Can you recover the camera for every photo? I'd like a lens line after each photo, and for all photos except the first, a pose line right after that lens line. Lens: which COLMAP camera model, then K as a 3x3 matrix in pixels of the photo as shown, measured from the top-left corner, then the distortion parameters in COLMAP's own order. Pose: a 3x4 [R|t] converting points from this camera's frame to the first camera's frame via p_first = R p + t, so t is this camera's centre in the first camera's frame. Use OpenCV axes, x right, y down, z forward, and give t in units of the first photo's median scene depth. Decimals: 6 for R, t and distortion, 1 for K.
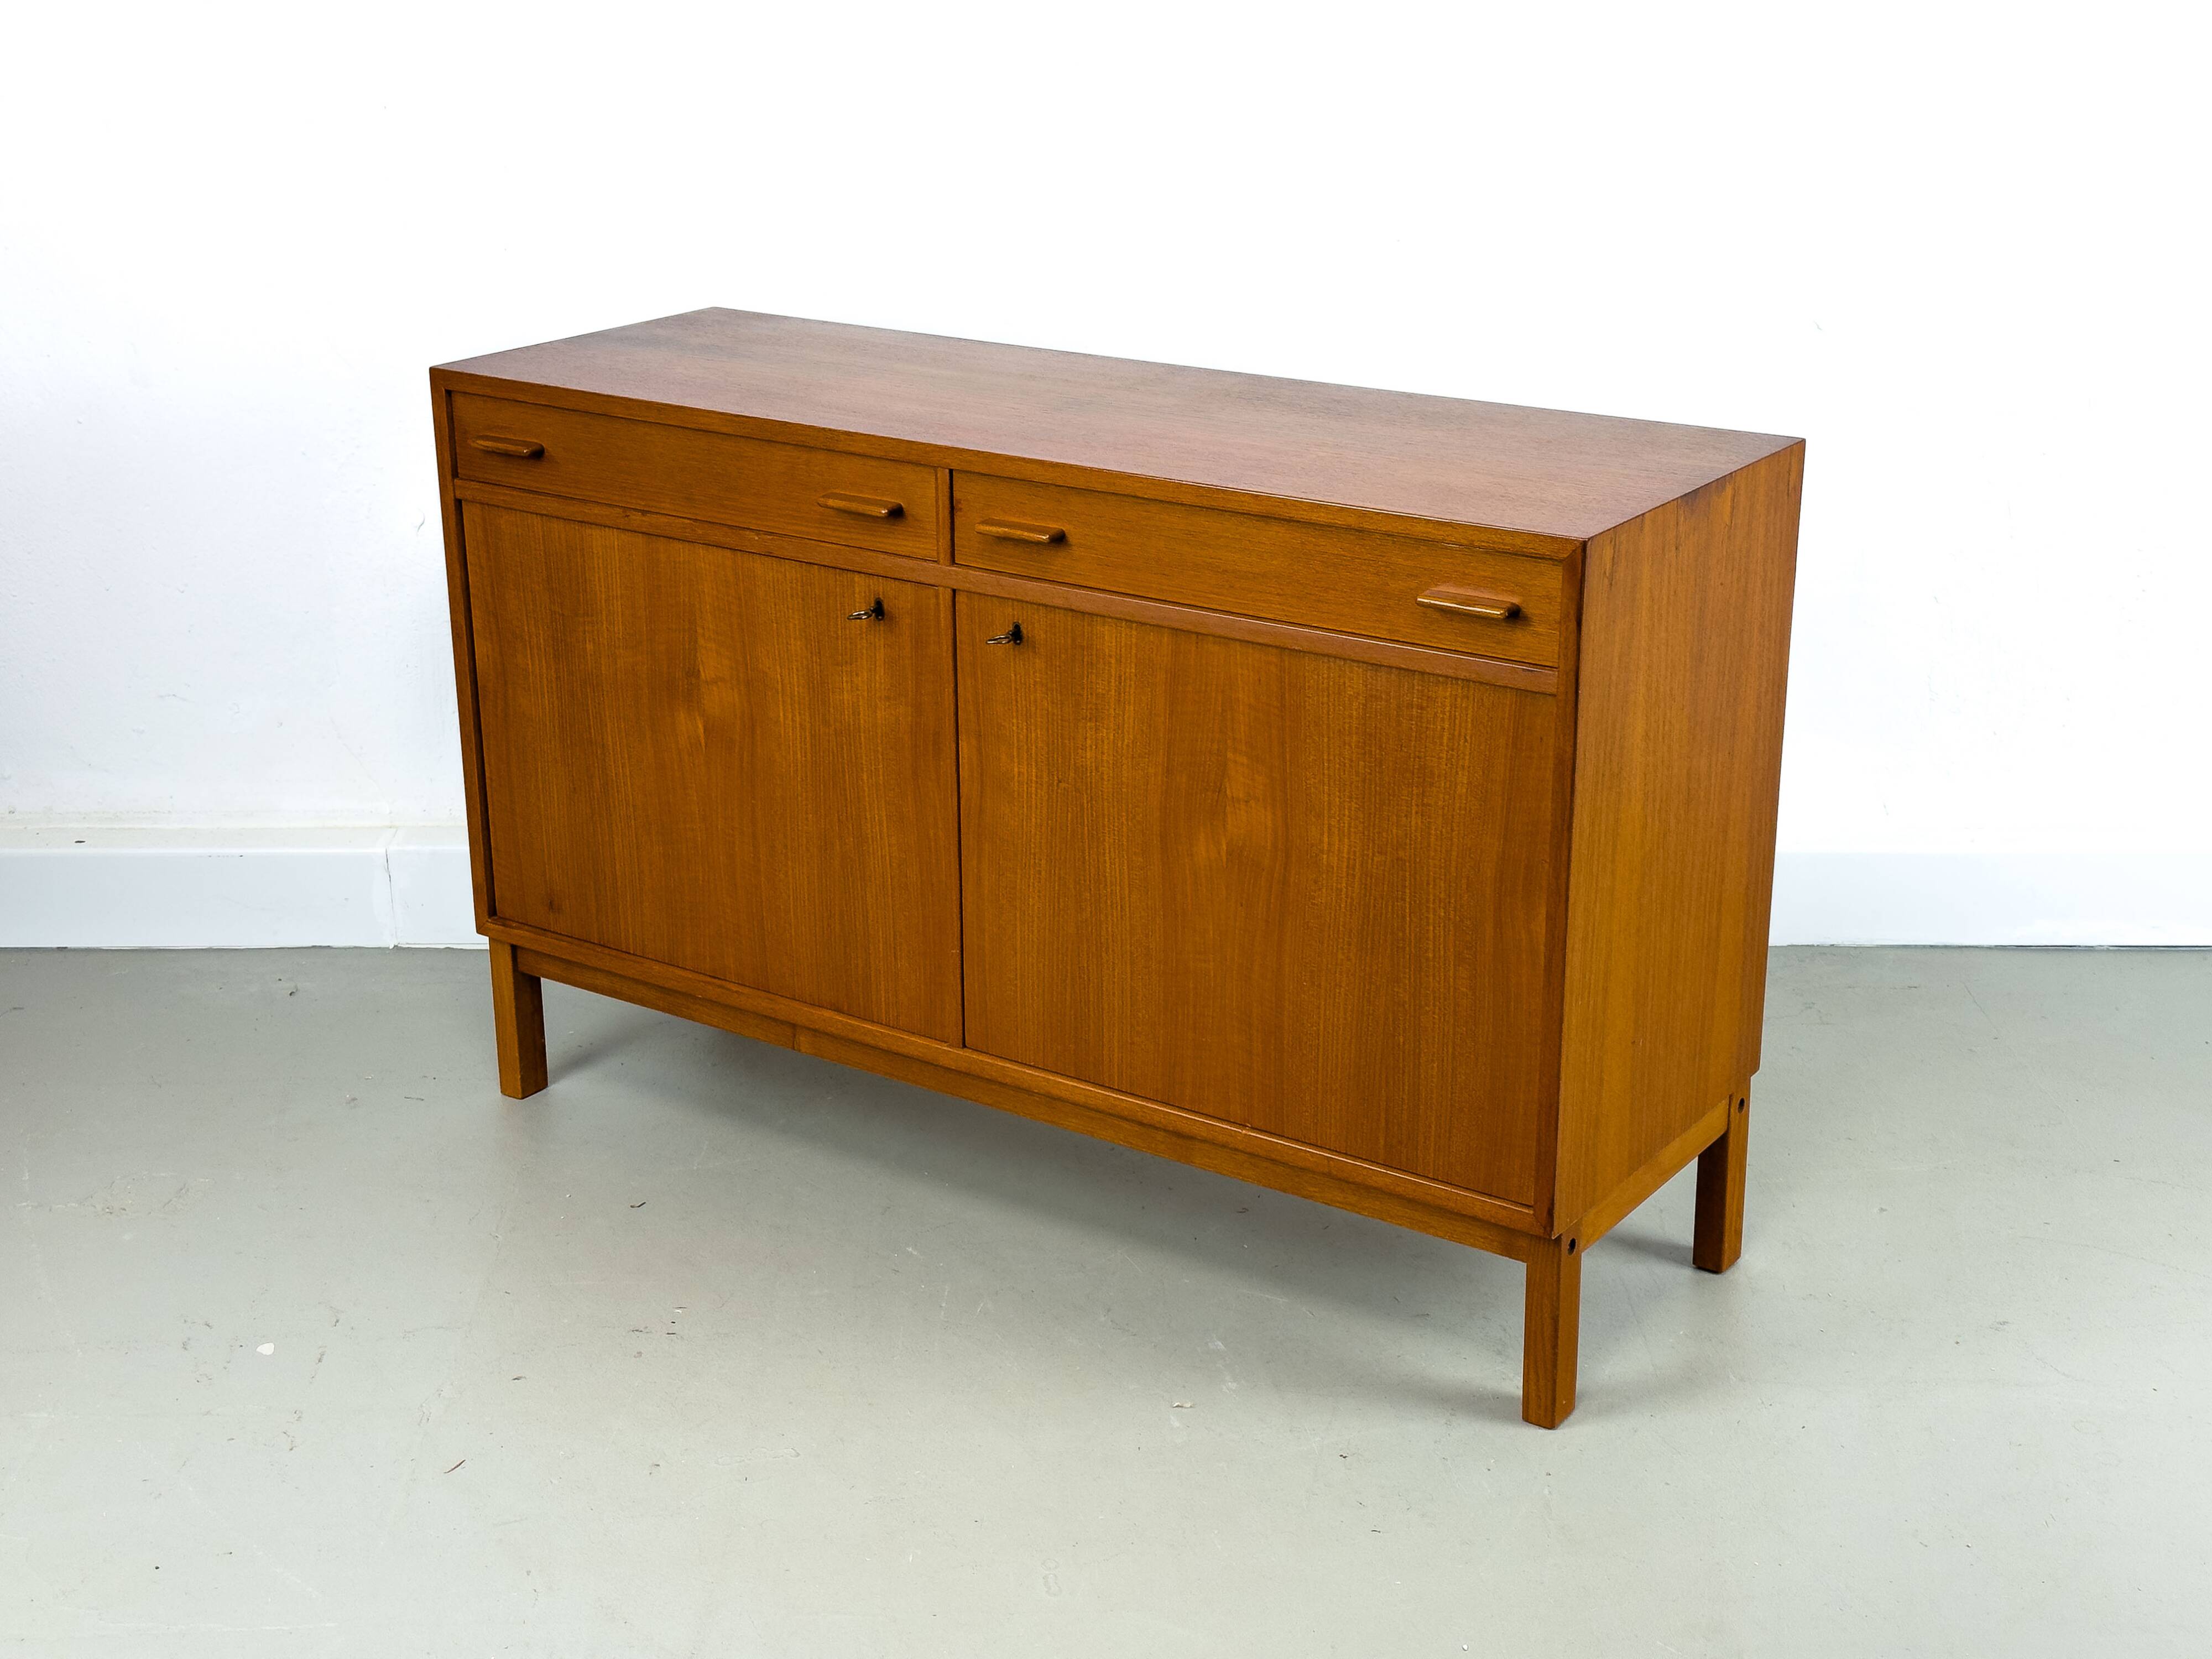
lens RADIAL K [[3101.9, 0, 1113.6], [0, 3101.9, 817.2], [0, 0, 1]] dist [0.096165, 0.000000]
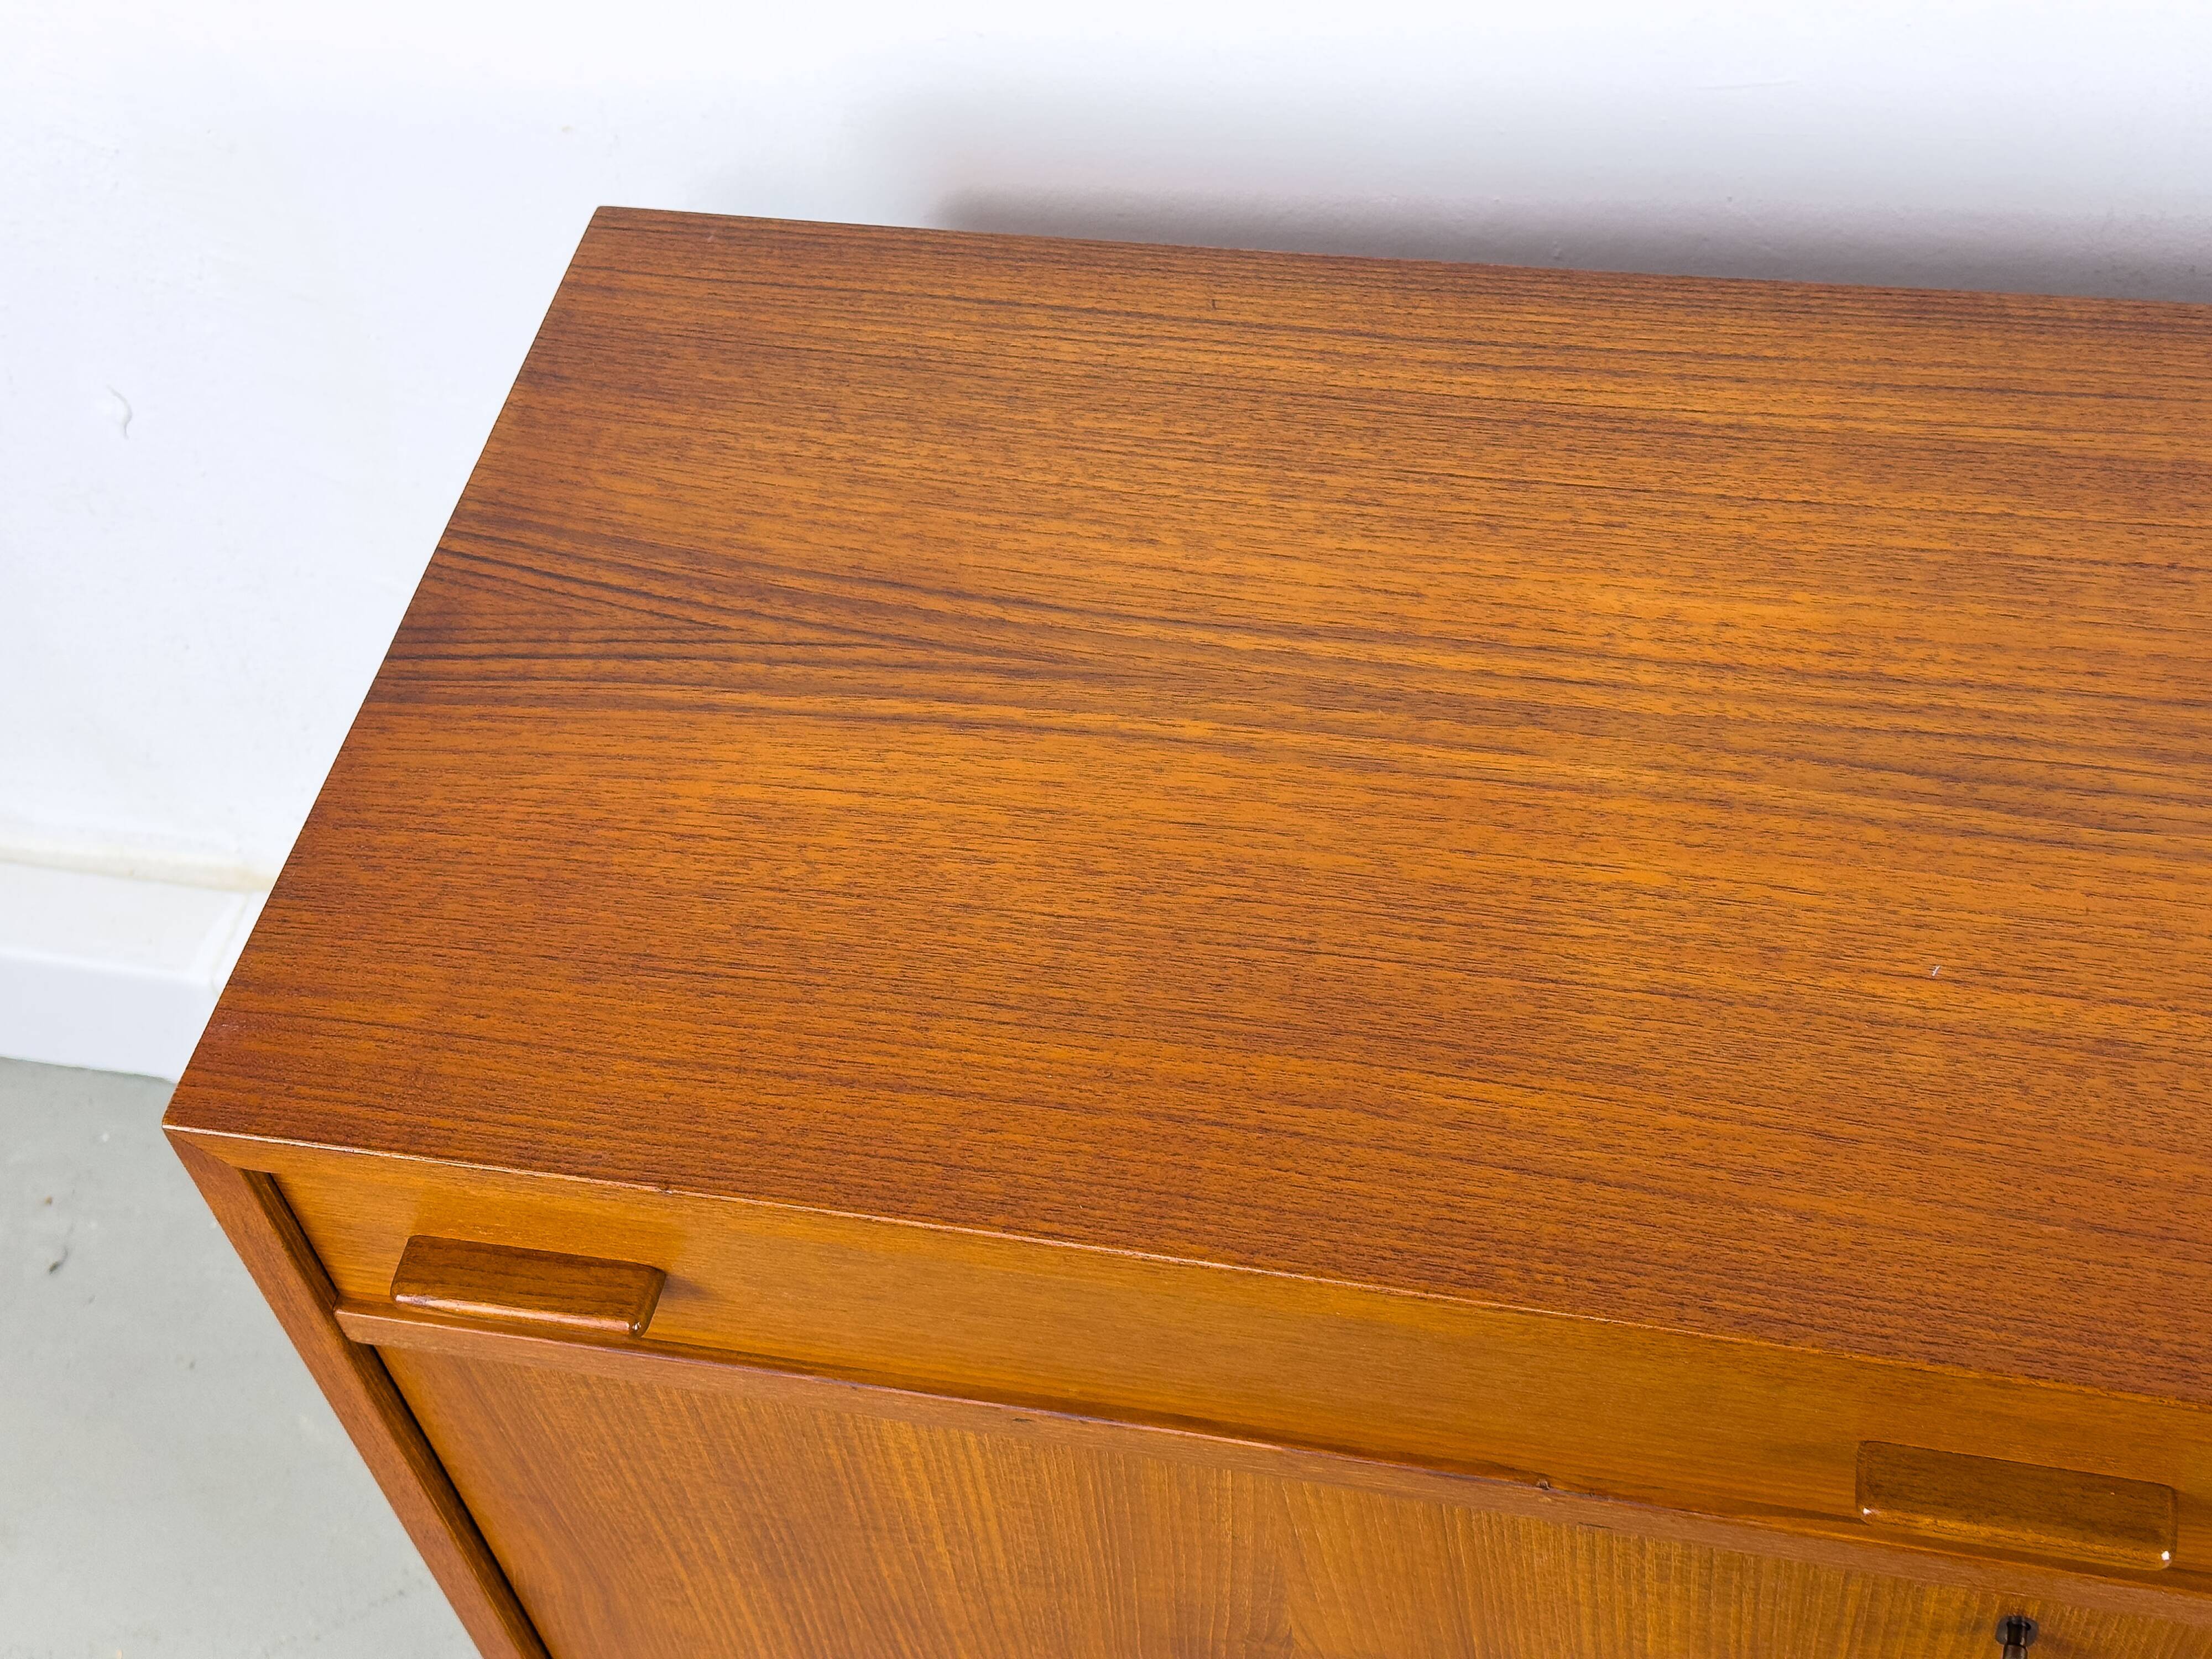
lens RADIAL K [[3101.9, 0, 1099.8], [0, 3101.9, 836.8], [0, 0, 1]] dist [0.096165, 0.000000]
pose [[0.920362, -0.354372, 0.165390, -0.191766], [0.217331, 0.815085, 0.537032, -0.340098], [-0.325116, -0.458320, 0.827189, 0.800173]]
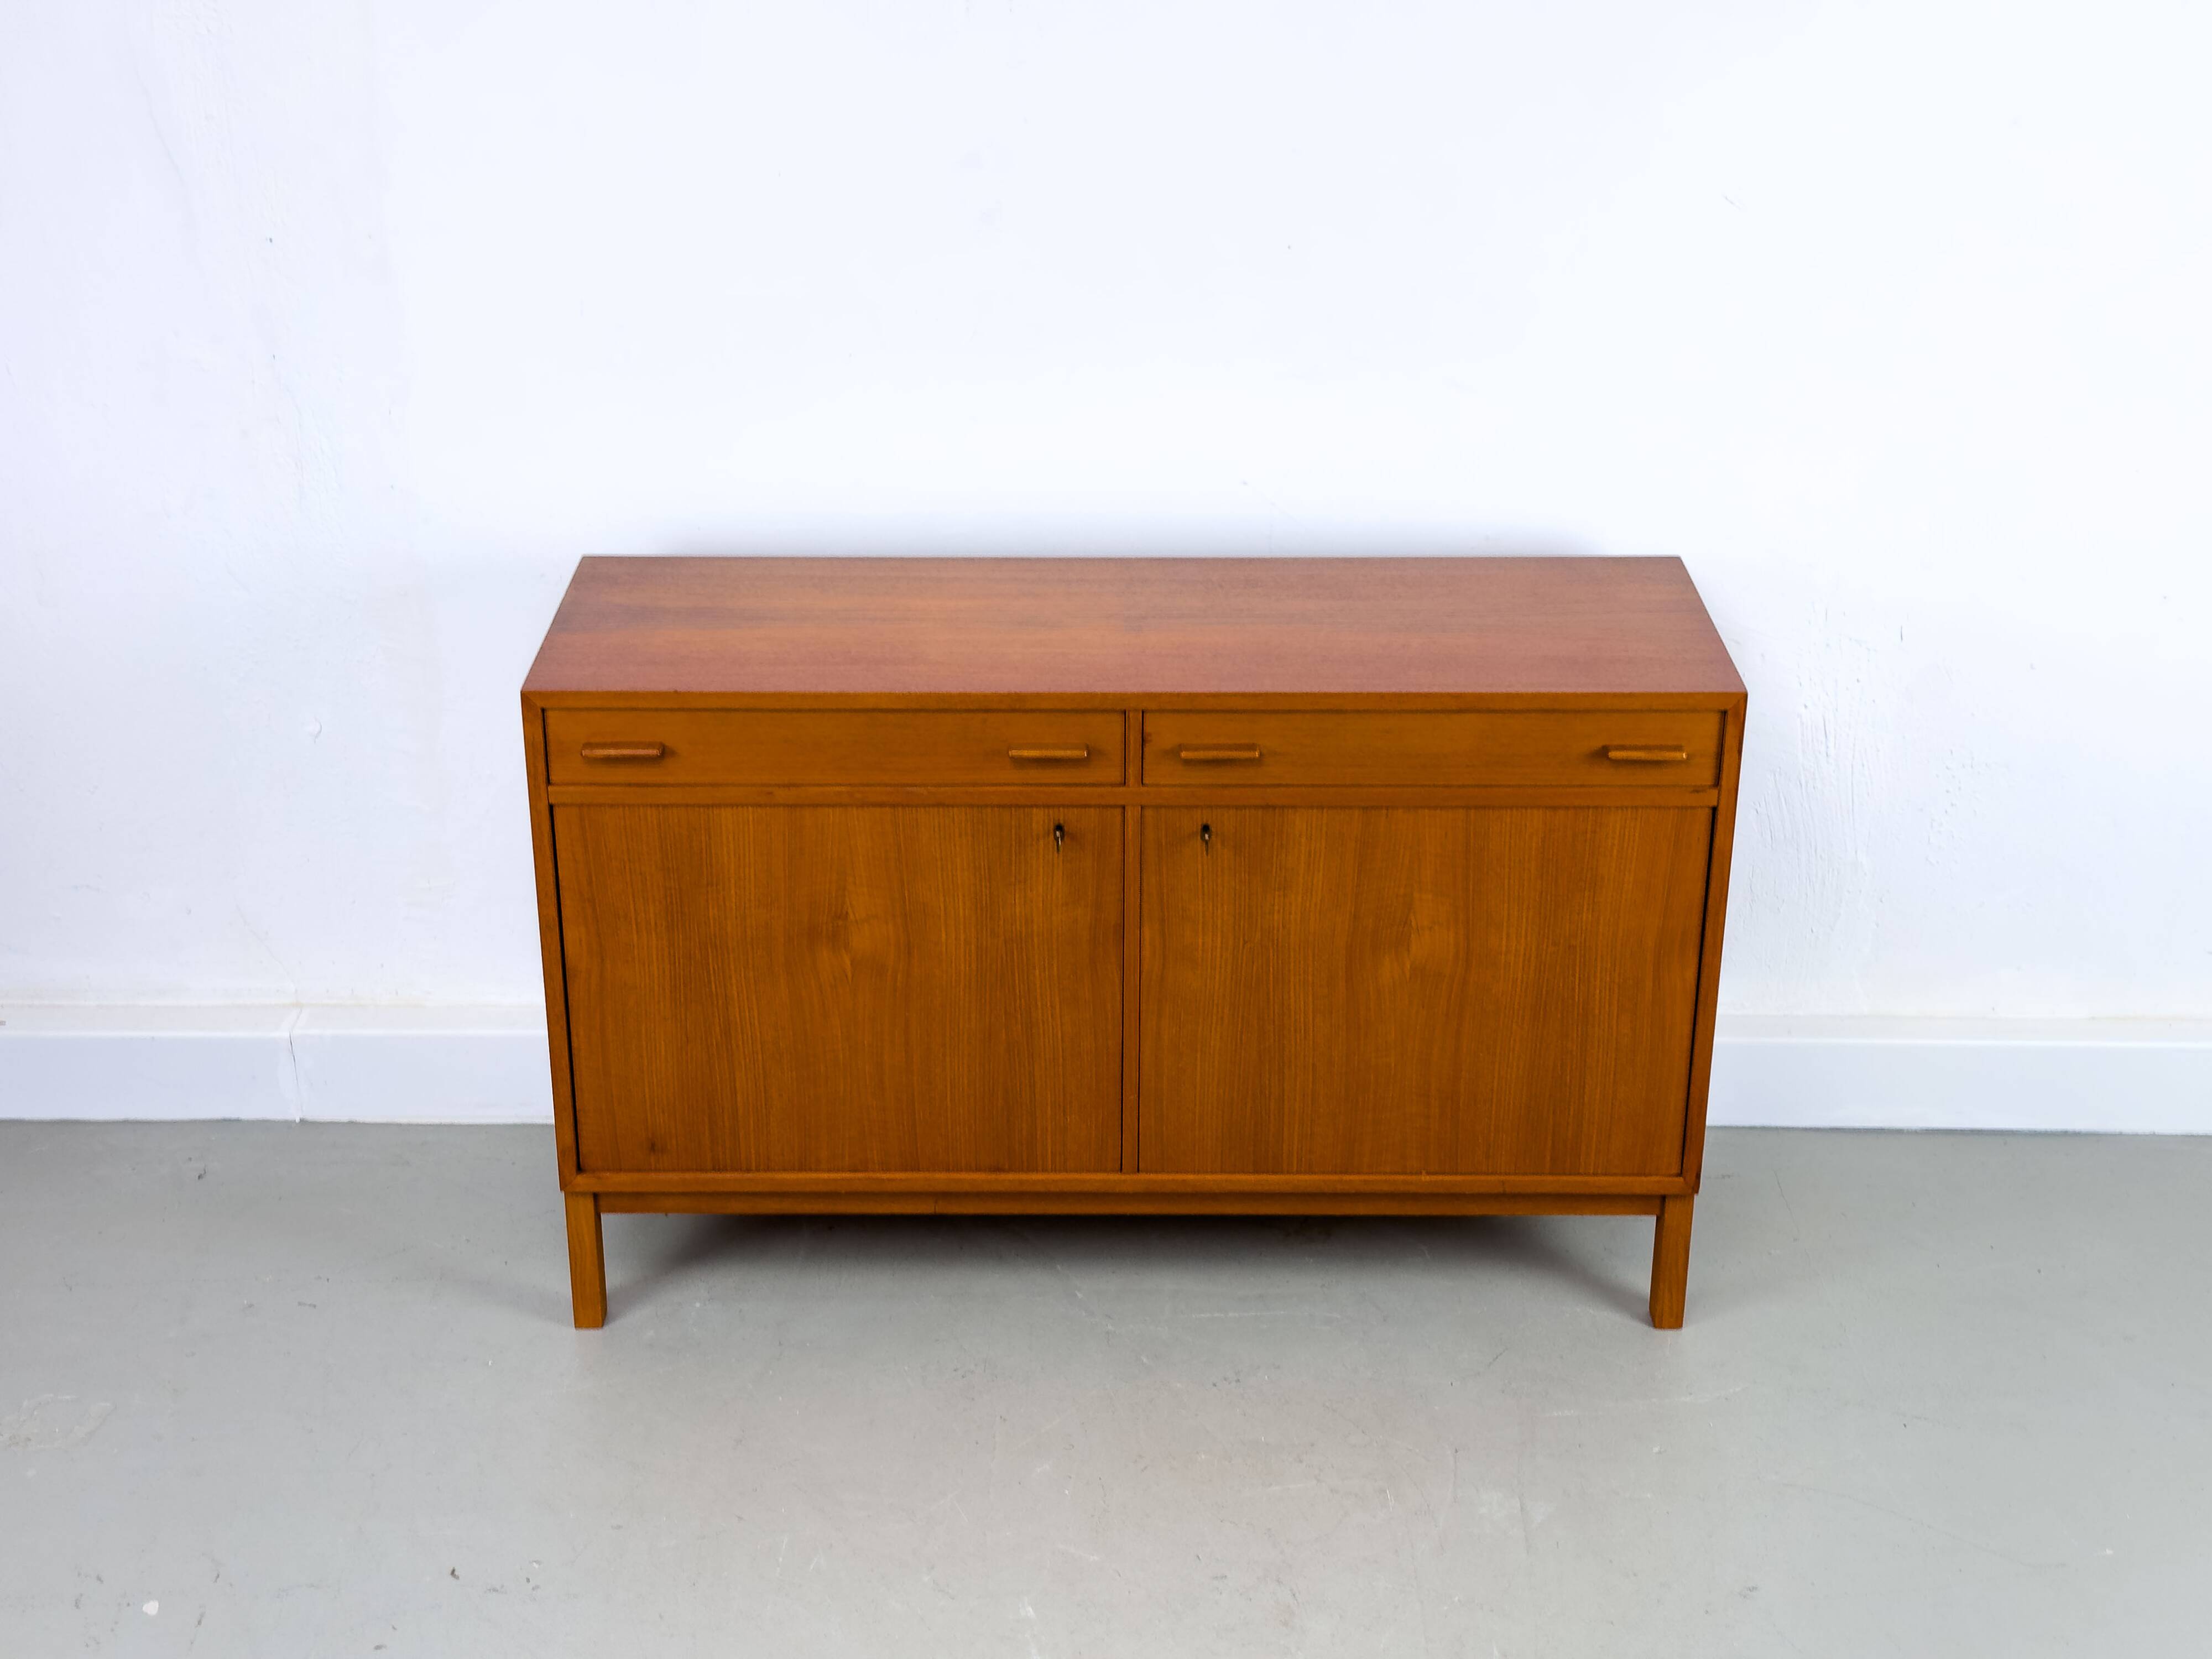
lens RADIAL K [[3101.9, 0, 1104.9], [0, 3101.9, 825.6], [0, 0, 1]] dist [0.096165, 0.000000]
pose [[0.821259, -0.227361, 0.523298, -0.671110], [0.178940, 0.973536, 0.142153, -0.232868], [-0.541770, -0.023105, 0.840209, 0.020334]]
